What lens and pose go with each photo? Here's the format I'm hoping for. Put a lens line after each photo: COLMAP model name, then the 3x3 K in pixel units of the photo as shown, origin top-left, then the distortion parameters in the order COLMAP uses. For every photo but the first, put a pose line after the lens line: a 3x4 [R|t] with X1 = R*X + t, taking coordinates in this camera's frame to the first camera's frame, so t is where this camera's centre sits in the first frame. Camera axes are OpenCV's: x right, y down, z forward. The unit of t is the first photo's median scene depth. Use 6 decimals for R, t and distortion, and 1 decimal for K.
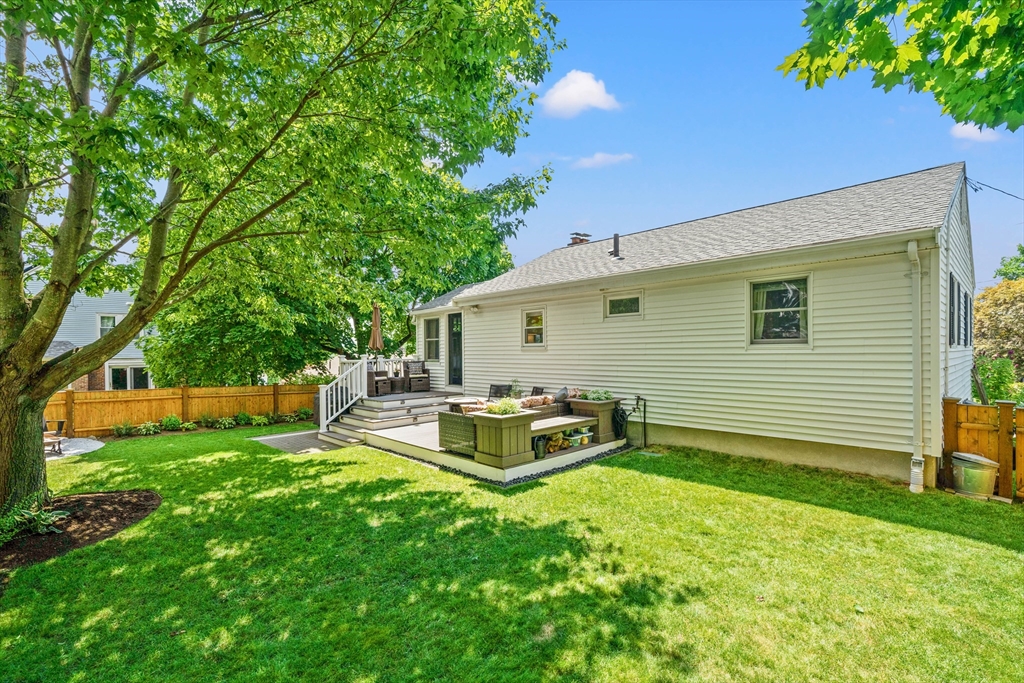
lens RADIAL K [[474.2, 0, 513.5], [0, 474.2, 350.3], [0, 0, 1]] dist [-0.001950, 0.000164]
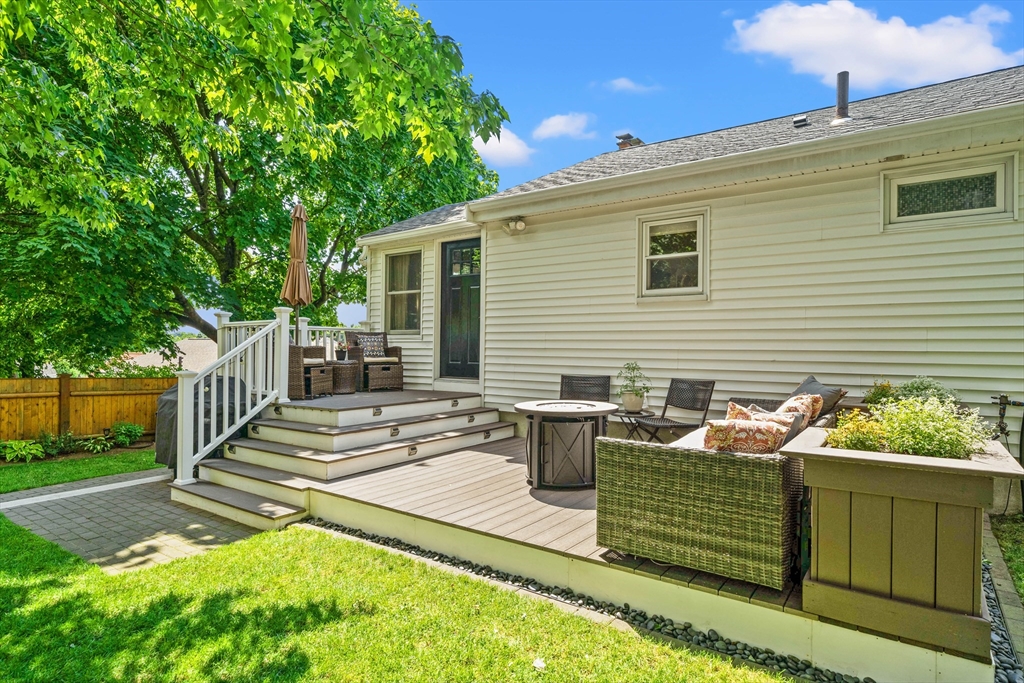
lens RADIAL K [[573.7, 0, 512.0], [0, 573.7, 341.5], [0, 0, 1]] dist [0.003224, -0.000086]
pose [[0.982266, 0.022639, 0.186120, -0.206566], [-0.020347, 0.999692, -0.014220, 0.046834], [-0.186385, 0.010181, 0.982424, 0.429719]]
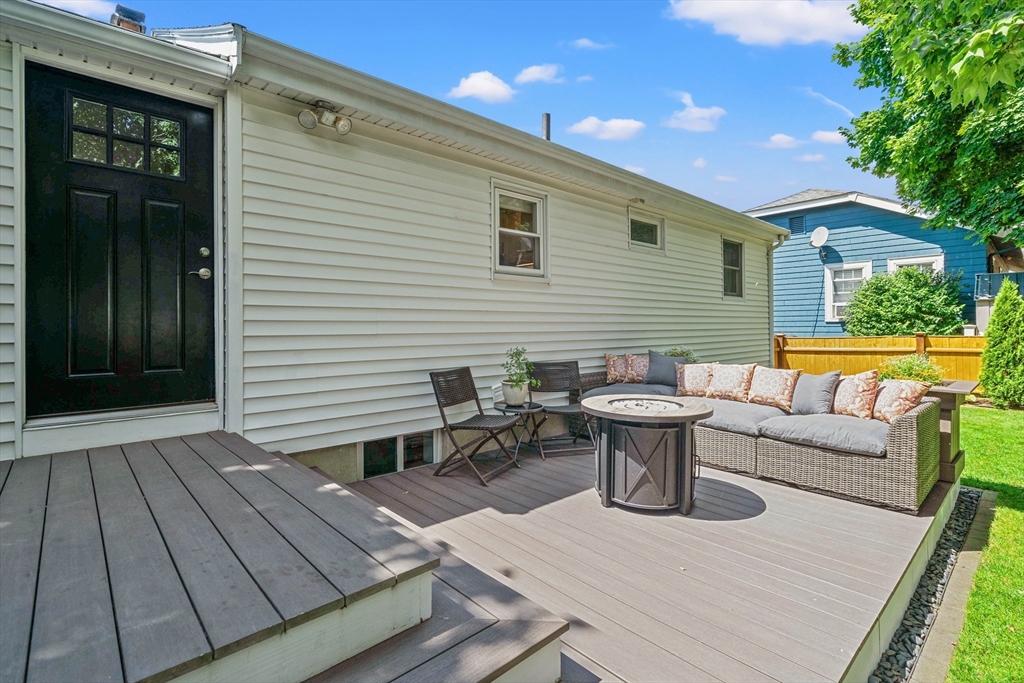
lens RADIAL K [[477.3, 0, 507.1], [0, 477.3, 330.6], [0, 0, 1]] dist [0.000649, 0.000130]
pose [[0.031743, 0.006264, 0.999476, -0.381323], [0.007476, 0.999951, -0.006504, 0.044887], [-0.999468, 0.007678, 0.031694, 0.925842]]
